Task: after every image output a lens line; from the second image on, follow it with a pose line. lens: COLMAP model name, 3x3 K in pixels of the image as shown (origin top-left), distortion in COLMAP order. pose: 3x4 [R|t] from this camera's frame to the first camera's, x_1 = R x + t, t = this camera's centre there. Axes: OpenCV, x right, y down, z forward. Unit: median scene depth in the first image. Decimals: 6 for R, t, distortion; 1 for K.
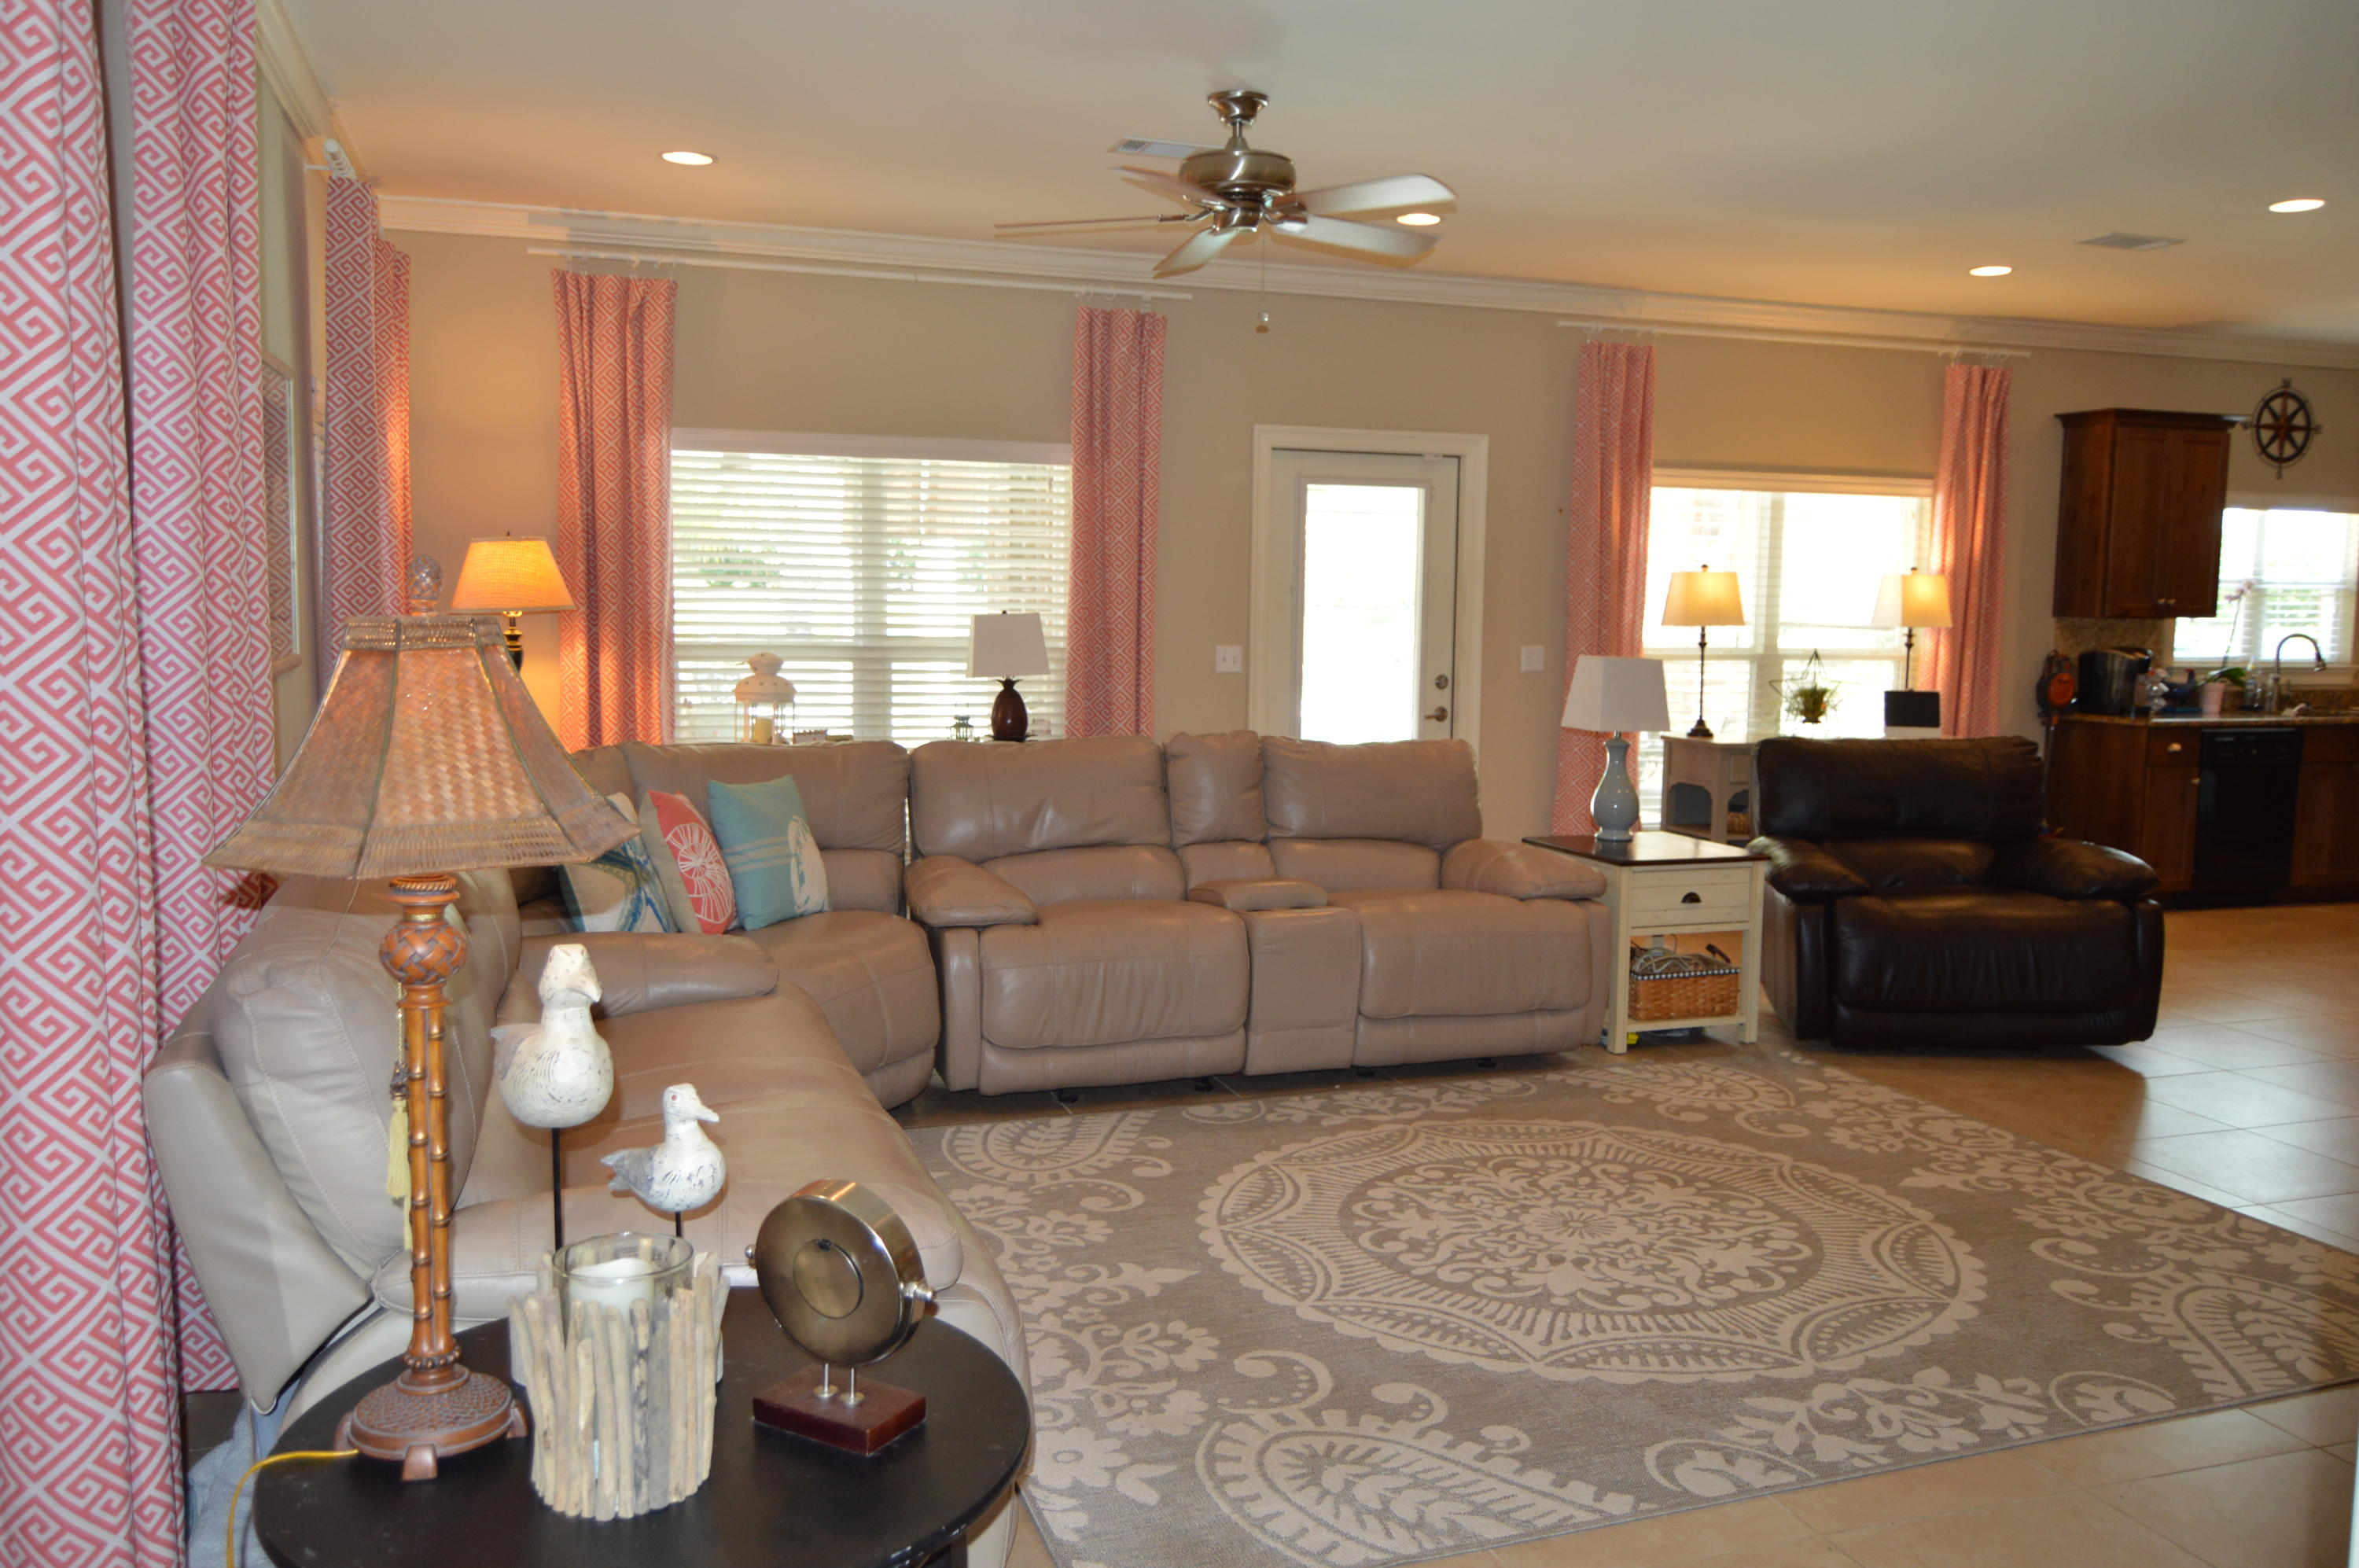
lens RADIAL K [[1859.7, 0, 1188.8], [0, 1859.7, 778.1], [0, 0, 1]] dist [-0.012351, 0.006312]
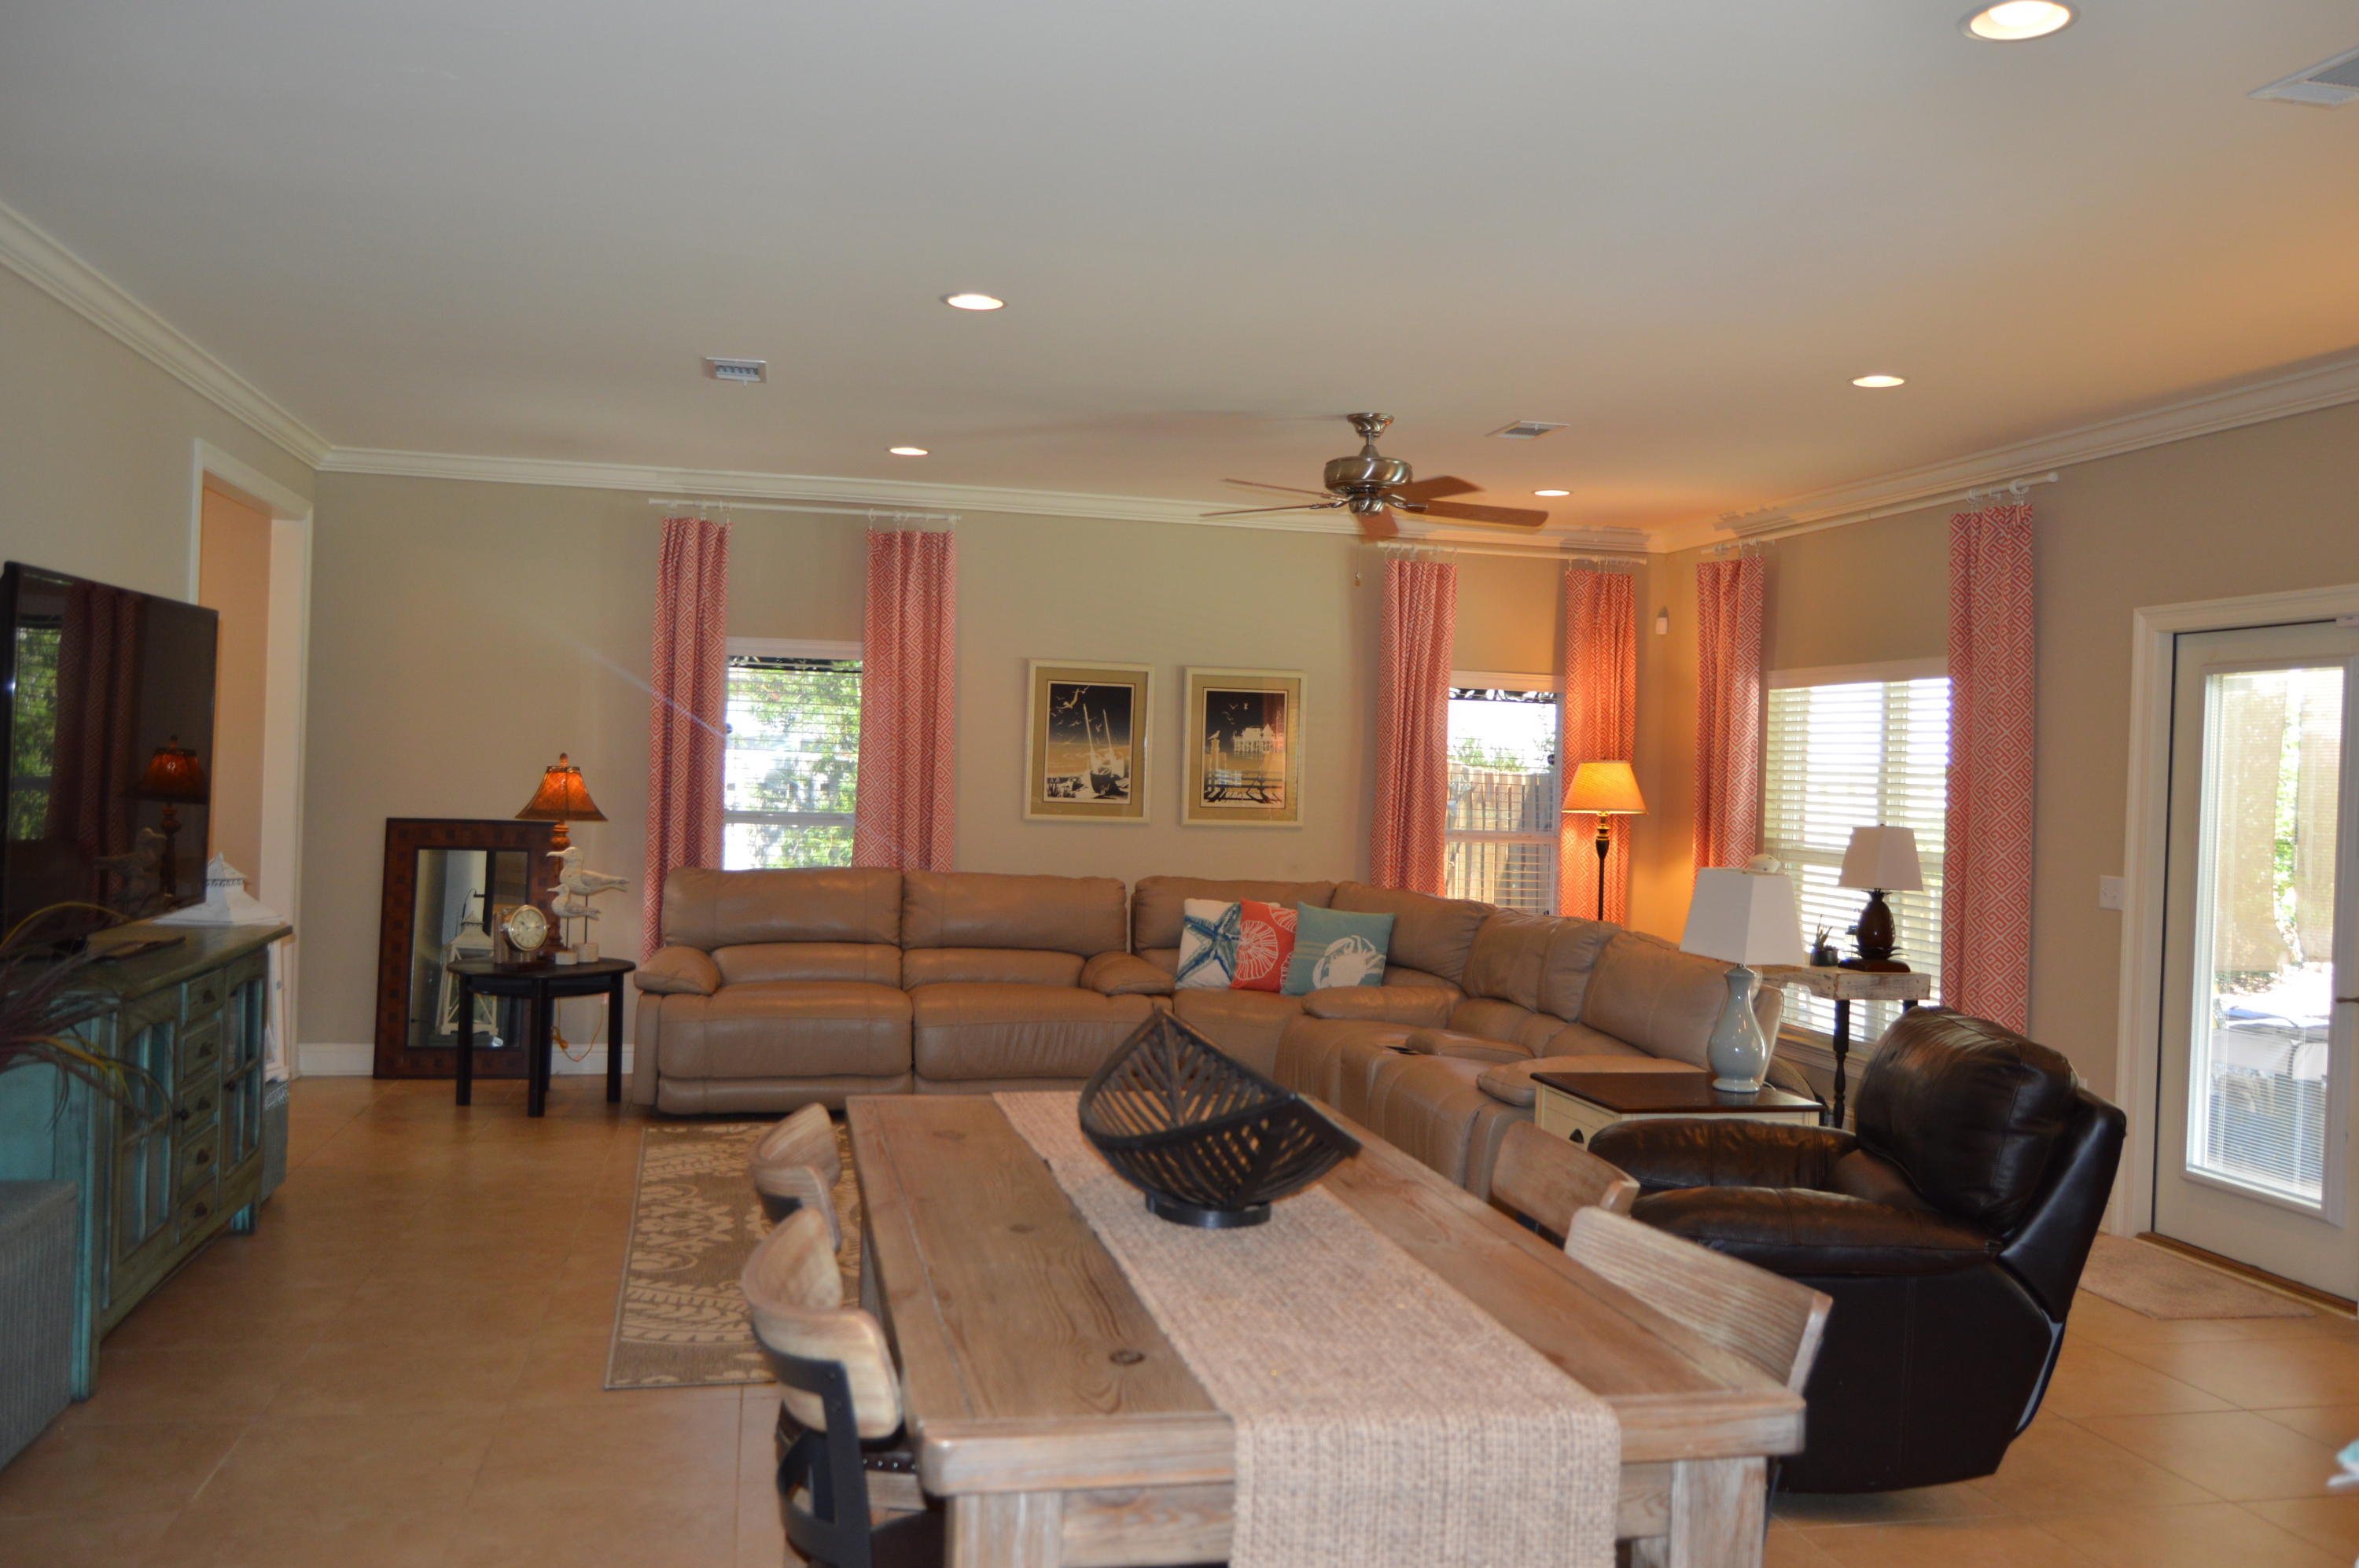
lens RADIAL K [[1859.7, 0, 1175.4], [0, 1859.7, 779.9], [0, 0, 1]] dist [-0.012351, 0.006312]
pose [[-0.103819, -0.011550, -0.994529, 1.621869], [-0.134081, 0.990967, 0.002488, -0.109811], [0.985517, 0.133605, -0.104430, 1.230217]]
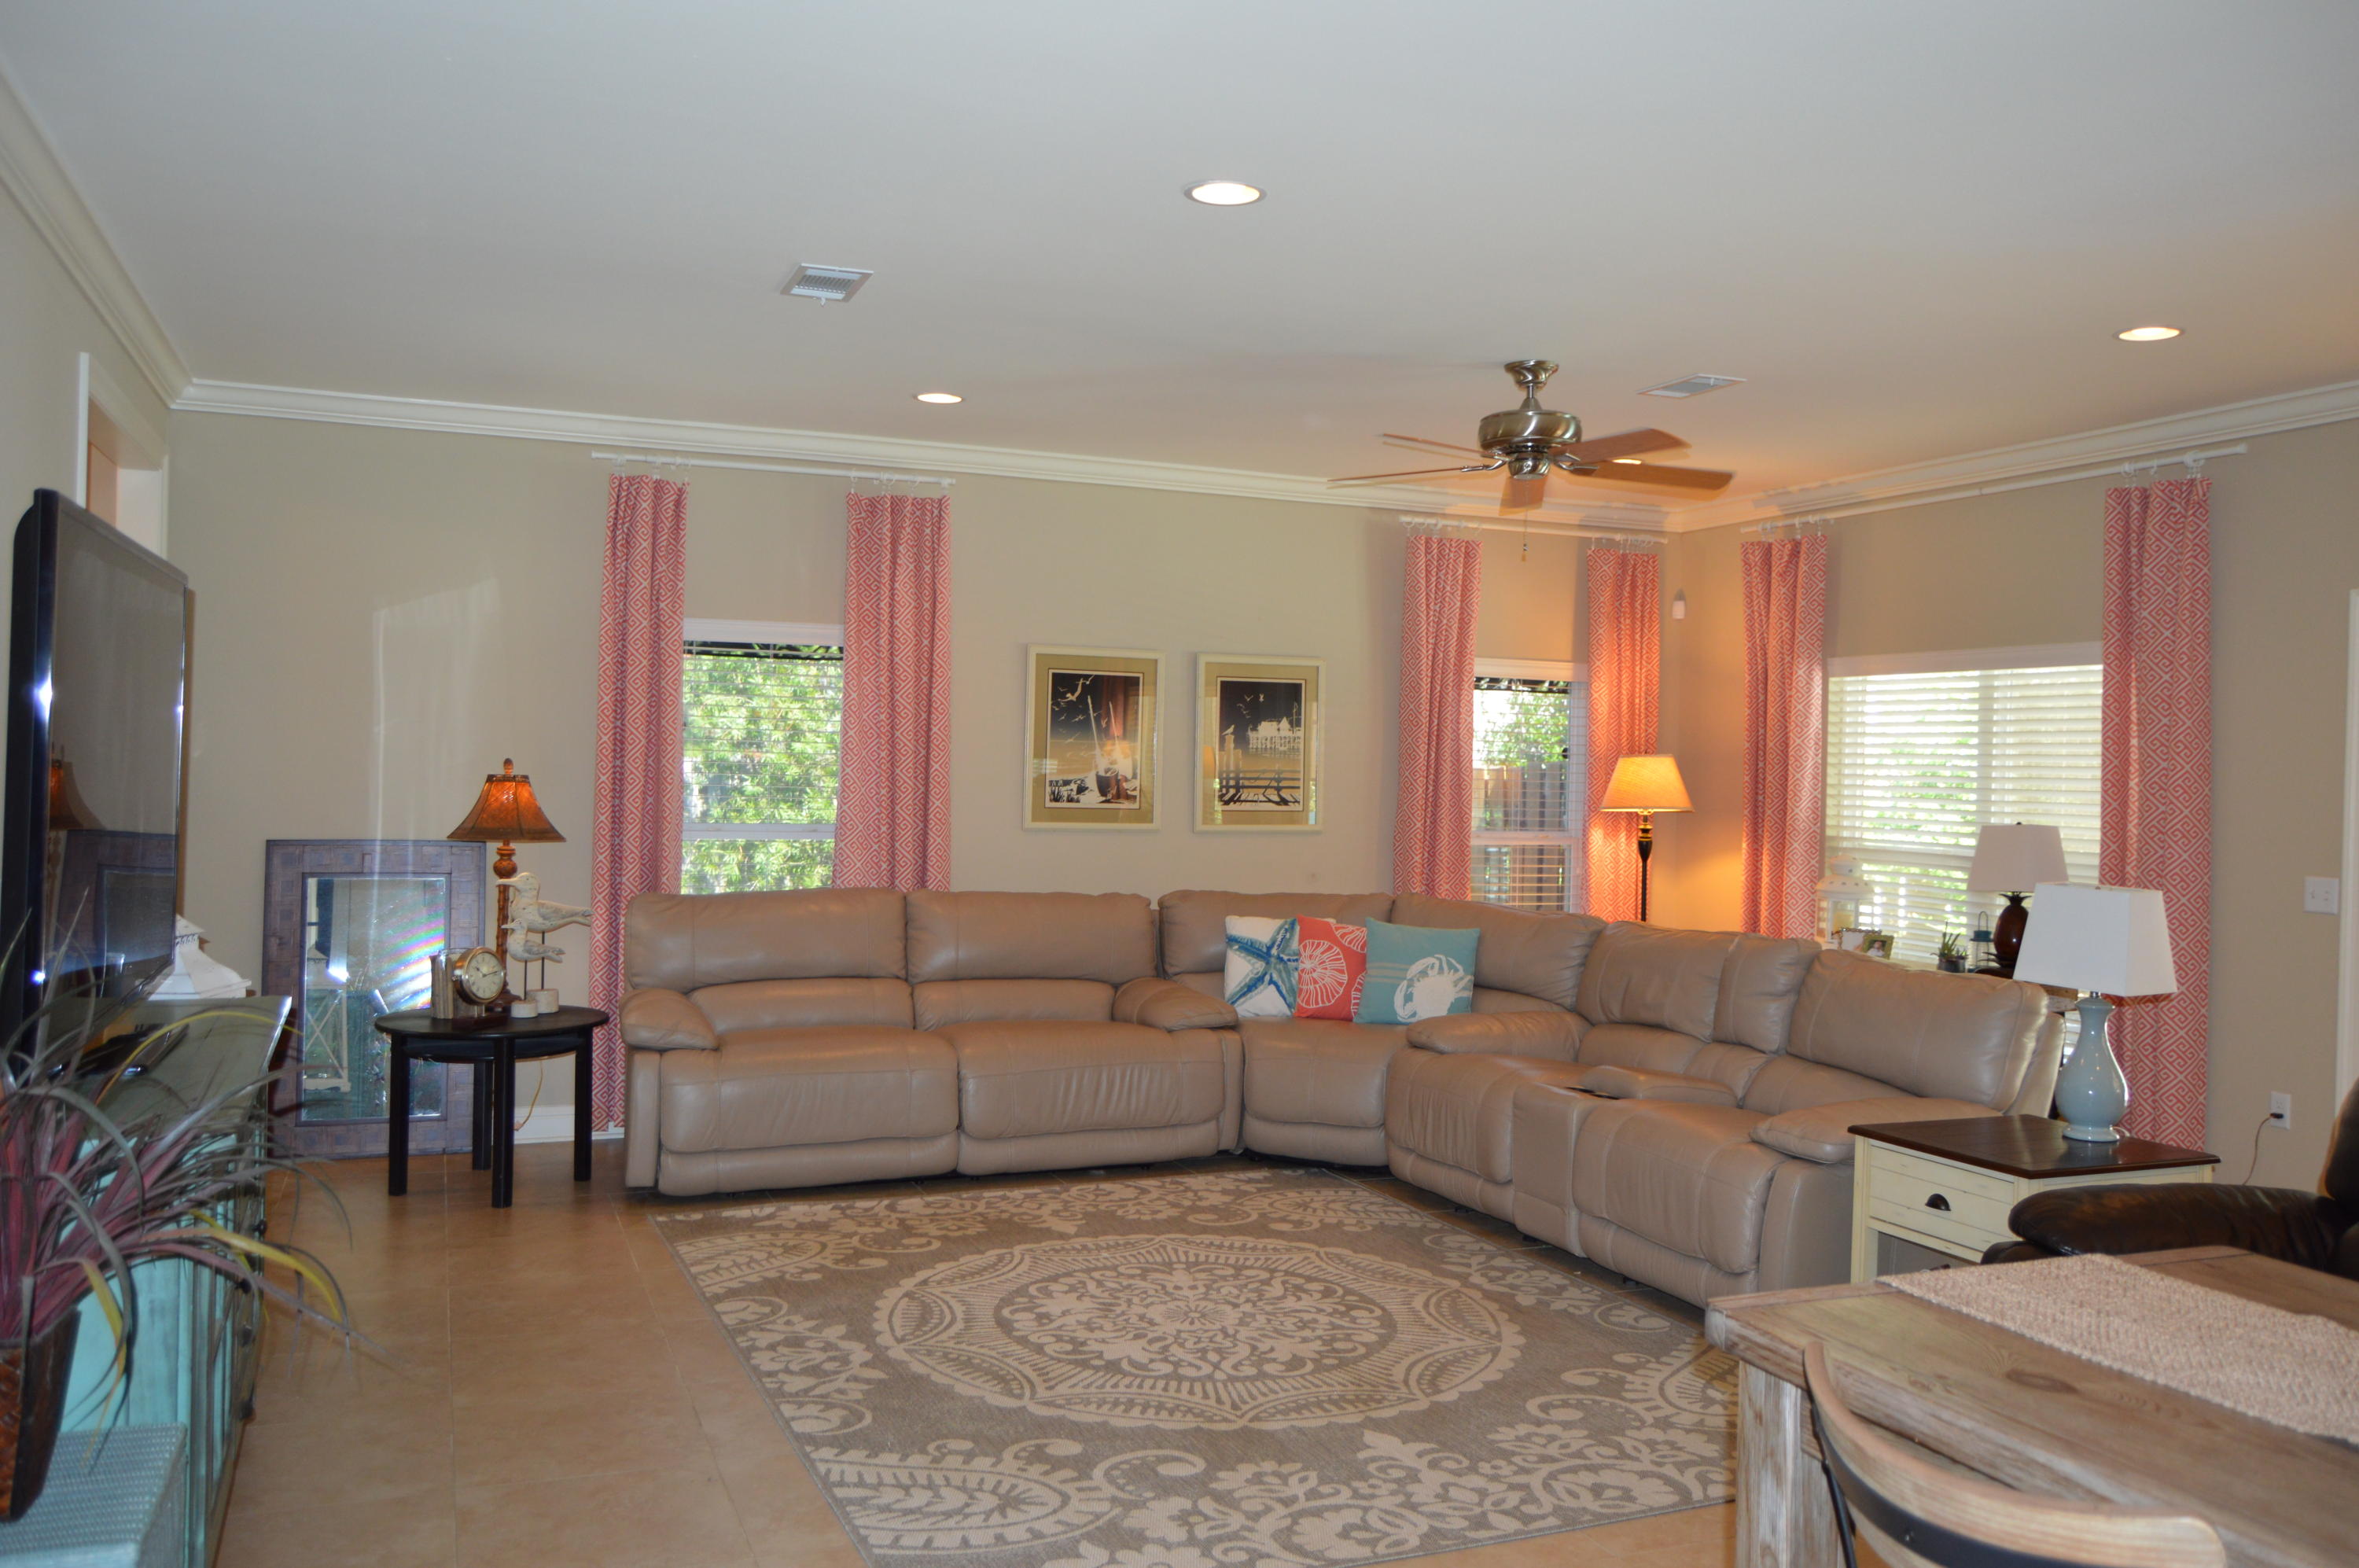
lens RADIAL K [[1859.7, 0, 1176.5], [0, 1859.7, 778.7], [0, 0, 1]] dist [-0.012351, 0.006312]
pose [[0.061541, -0.005962, -0.998087, 1.390471], [-0.122313, 0.992400, -0.013470, -0.079670], [0.990582, 0.122908, 0.060344, 0.880142]]
